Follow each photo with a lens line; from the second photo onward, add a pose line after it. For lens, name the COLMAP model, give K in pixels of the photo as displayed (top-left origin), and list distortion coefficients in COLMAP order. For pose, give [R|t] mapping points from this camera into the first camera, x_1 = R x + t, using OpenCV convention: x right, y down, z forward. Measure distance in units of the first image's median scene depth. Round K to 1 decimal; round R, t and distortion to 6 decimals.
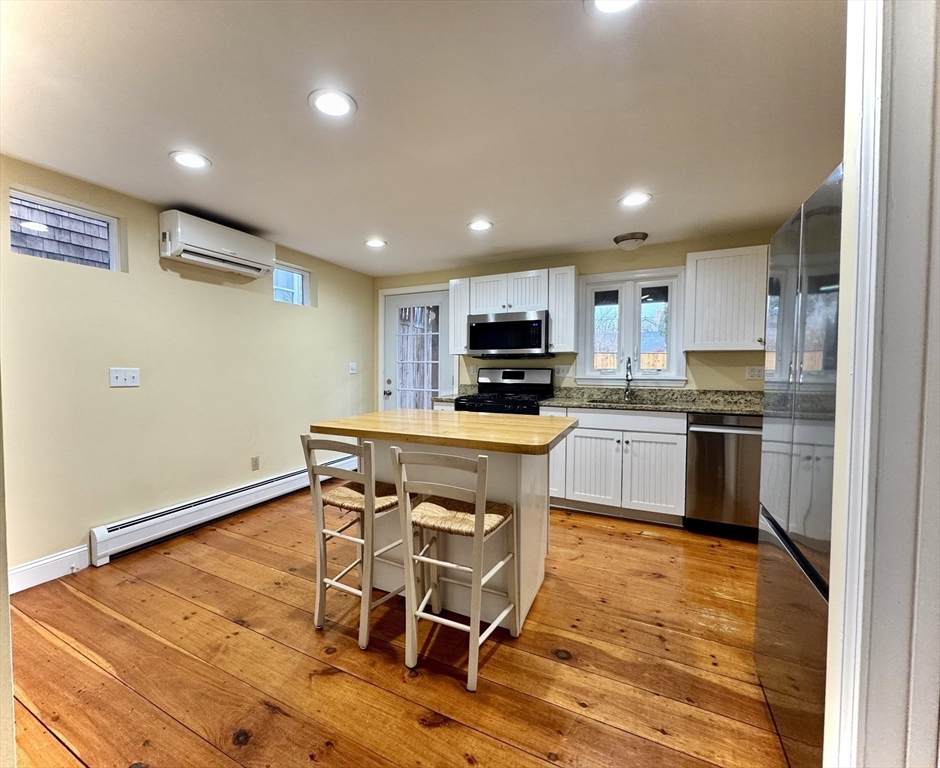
lens RADIAL K [[386.8, 0, 470.0], [0, 386.8, 384.0], [0, 0, 1]] dist [-0.001473, -0.000025]
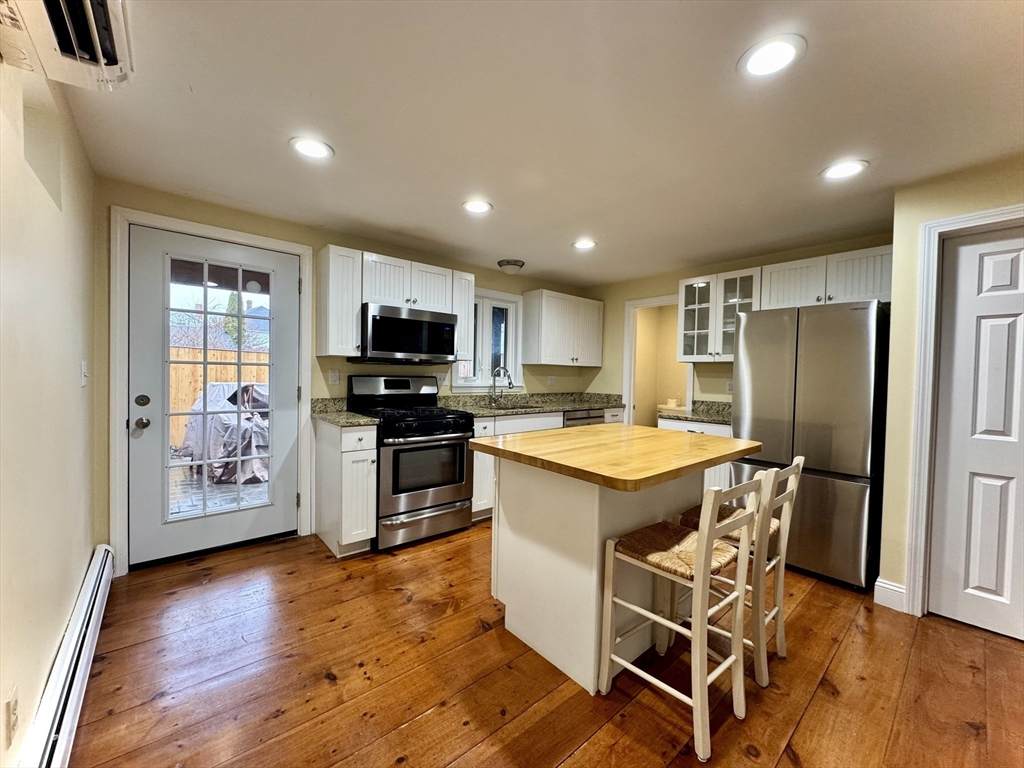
lens RADIAL K [[411.4, 0, 512.0], [0, 411.4, 384.0], [0, 0, 1]] dist [0.000680, 0.000004]
pose [[0.415067, -0.019628, 0.909579, -0.624219], [0.016993, 0.999760, 0.013820, -0.033805], [-0.909632, 0.009721, 0.415301, 0.453530]]
